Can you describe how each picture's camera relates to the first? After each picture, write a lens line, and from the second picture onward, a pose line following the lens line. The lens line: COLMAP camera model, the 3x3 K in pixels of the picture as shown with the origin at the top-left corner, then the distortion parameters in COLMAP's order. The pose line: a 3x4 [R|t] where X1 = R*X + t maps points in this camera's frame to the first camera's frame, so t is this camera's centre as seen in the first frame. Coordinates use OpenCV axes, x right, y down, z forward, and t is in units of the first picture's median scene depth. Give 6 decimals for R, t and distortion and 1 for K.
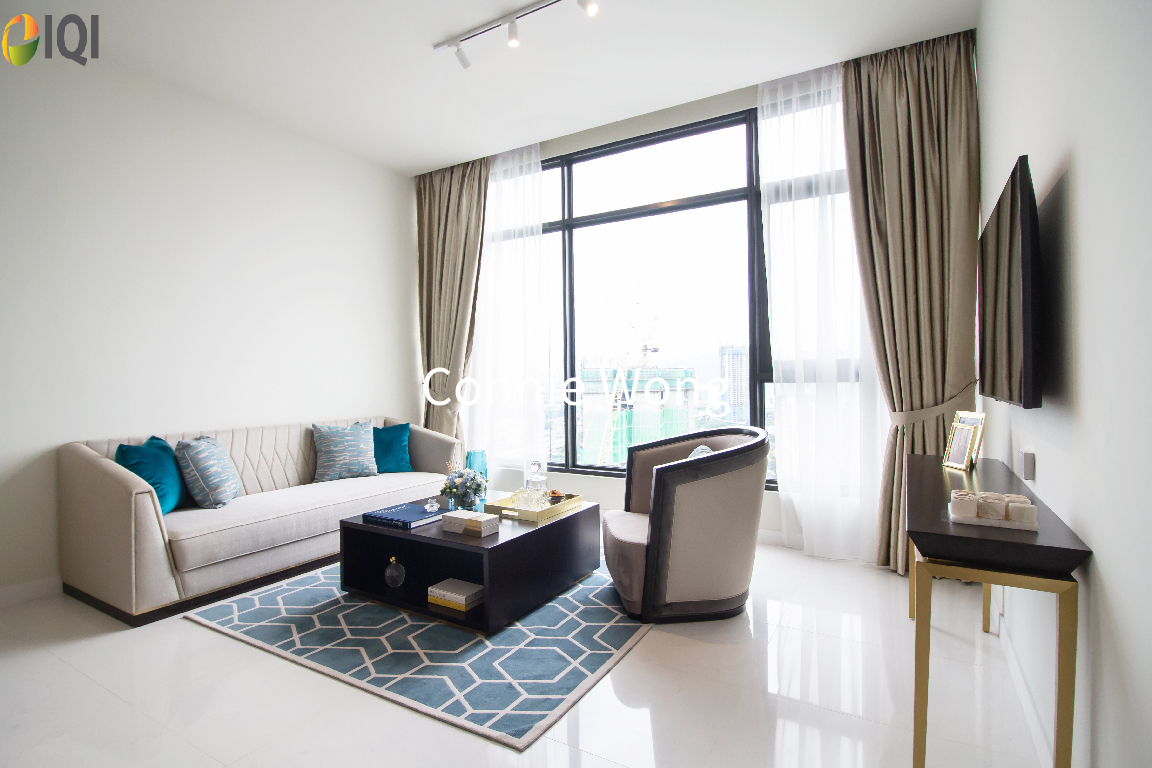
lens RADIAL K [[567.2, 0, 572.8], [0, 567.2, 383.0], [0, 0, 1]] dist [-0.004382, -0.002708]
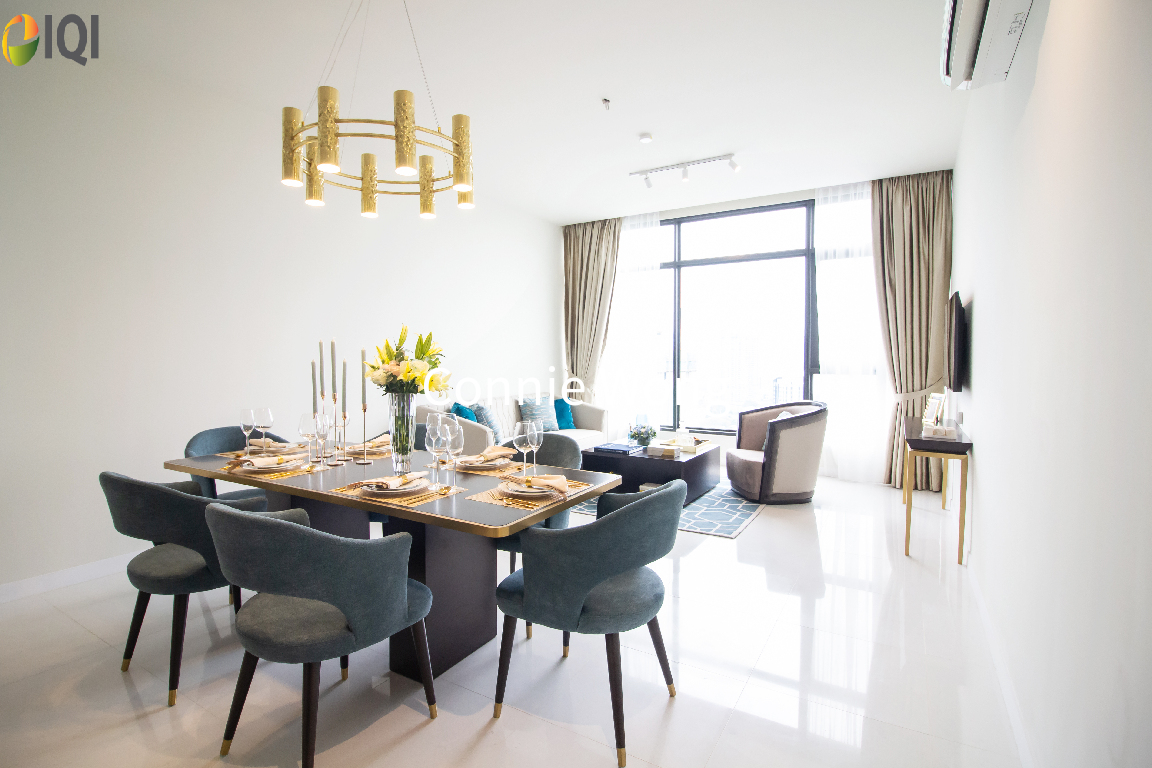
lens RADIAL K [[554.7, 0, 570.1], [0, 554.7, 382.1], [0, 0, 1]] dist [-0.001327, -0.000040]
pose [[0.999936, 0.010791, -0.003522, -0.401837], [-0.010667, 0.999377, 0.033654, -0.027348], [0.003883, -0.033614, 0.999427, -0.657093]]
